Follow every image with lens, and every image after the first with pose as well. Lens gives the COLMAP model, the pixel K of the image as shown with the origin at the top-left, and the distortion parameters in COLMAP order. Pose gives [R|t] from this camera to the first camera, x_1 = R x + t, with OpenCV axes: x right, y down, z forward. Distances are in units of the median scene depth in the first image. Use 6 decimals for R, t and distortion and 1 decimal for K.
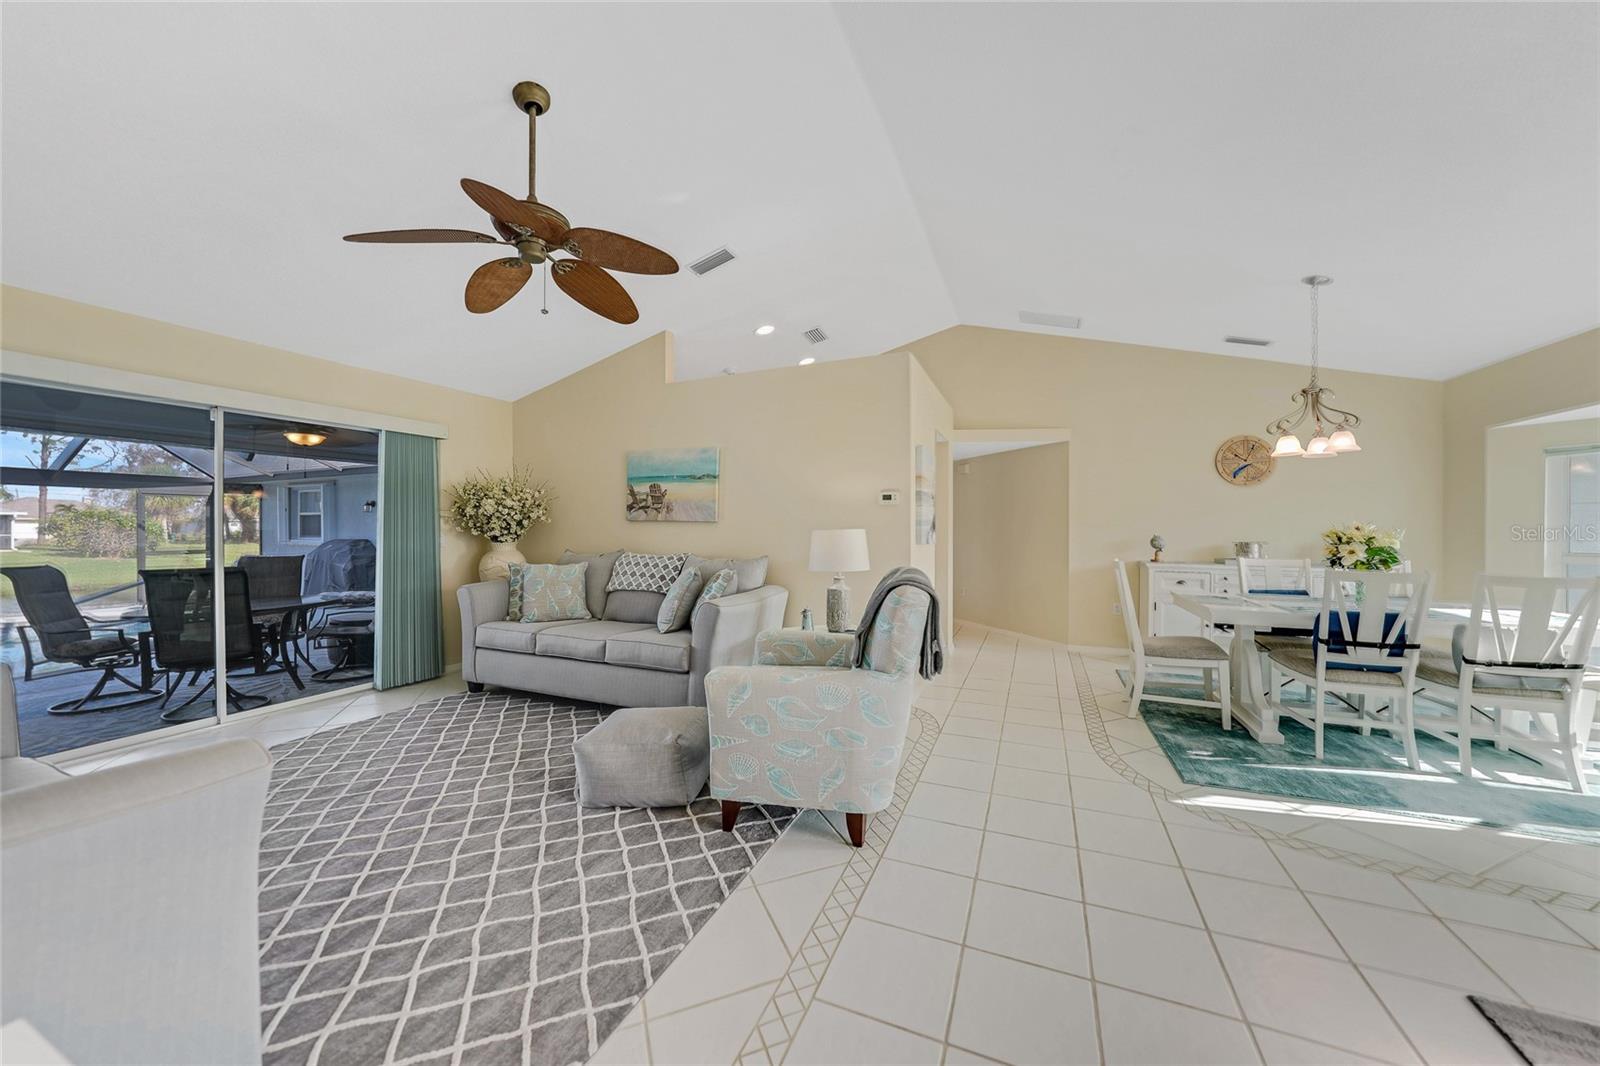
lens RADIAL K [[559.1, 0, 798.8], [0, 559.1, 530.7], [0, 0, 1]] dist [-0.012426, 0.000866]
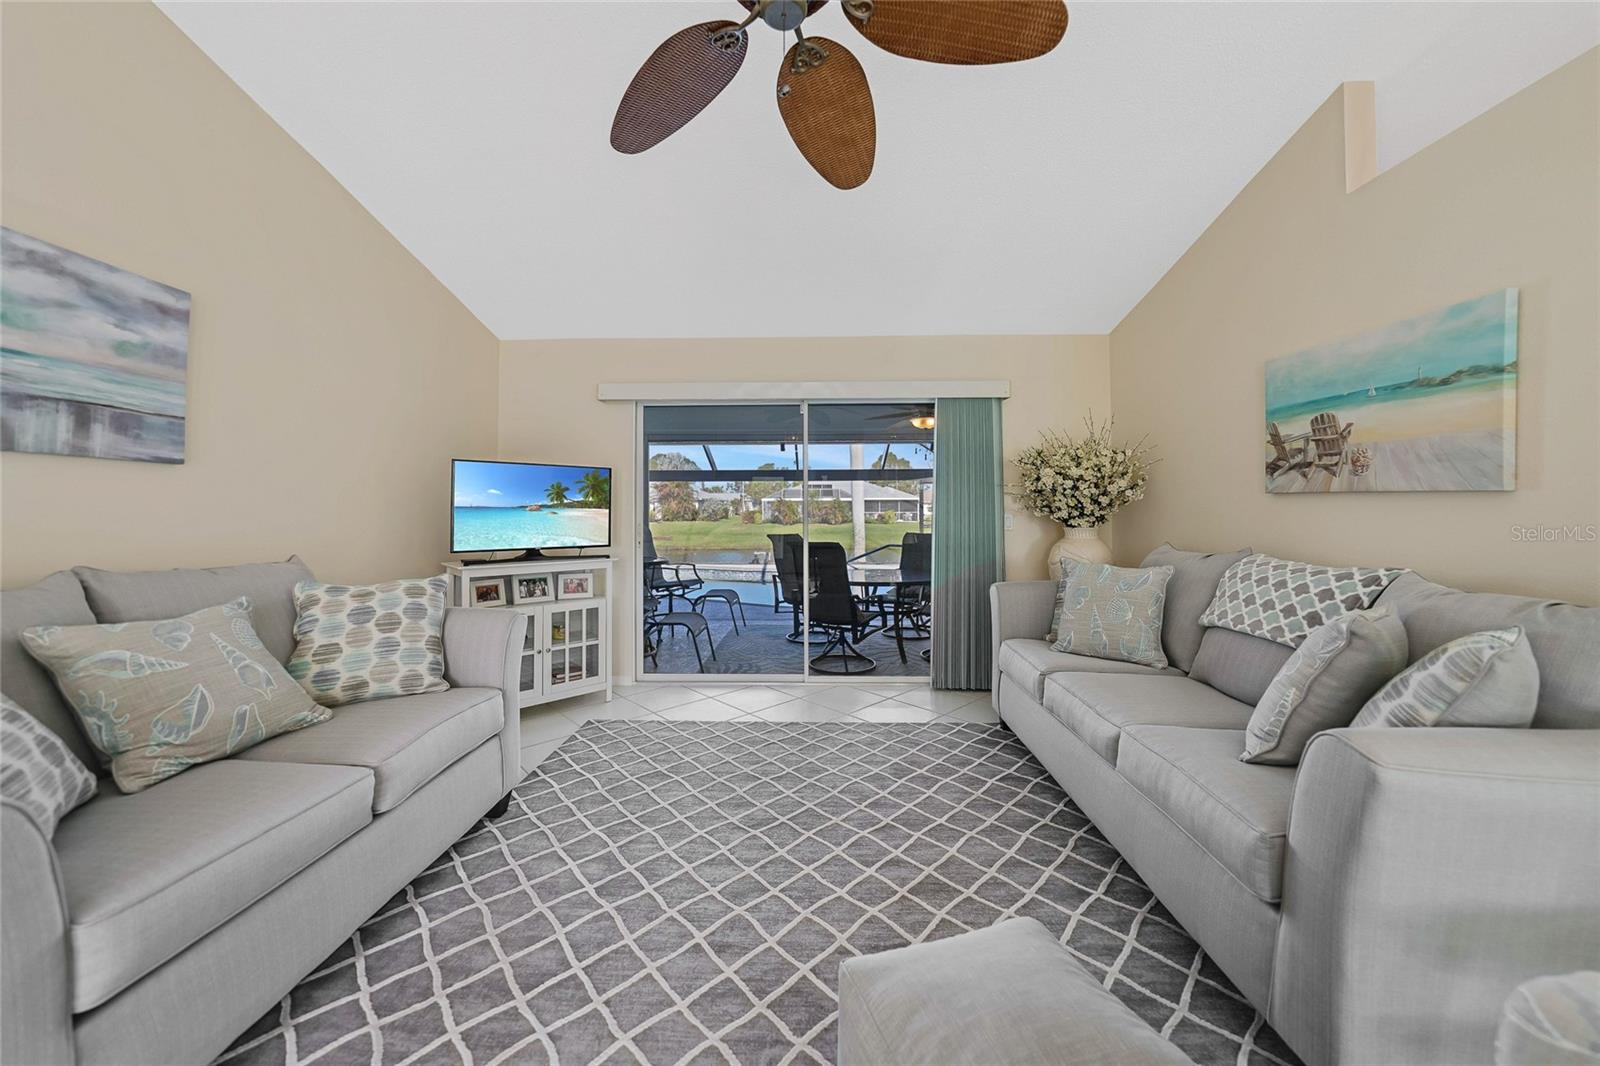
lens RADIAL K [[559.1, 0, 822.5], [0, 559.1, 496.2], [0, 0, 1]] dist [-0.012426, 0.000866]
pose [[0.374607, -0.018313, -0.927003, 0.018426], [-0.007000, 0.999721, -0.022578, -0.000742], [0.927157, 0.014947, 0.374374, 0.436447]]
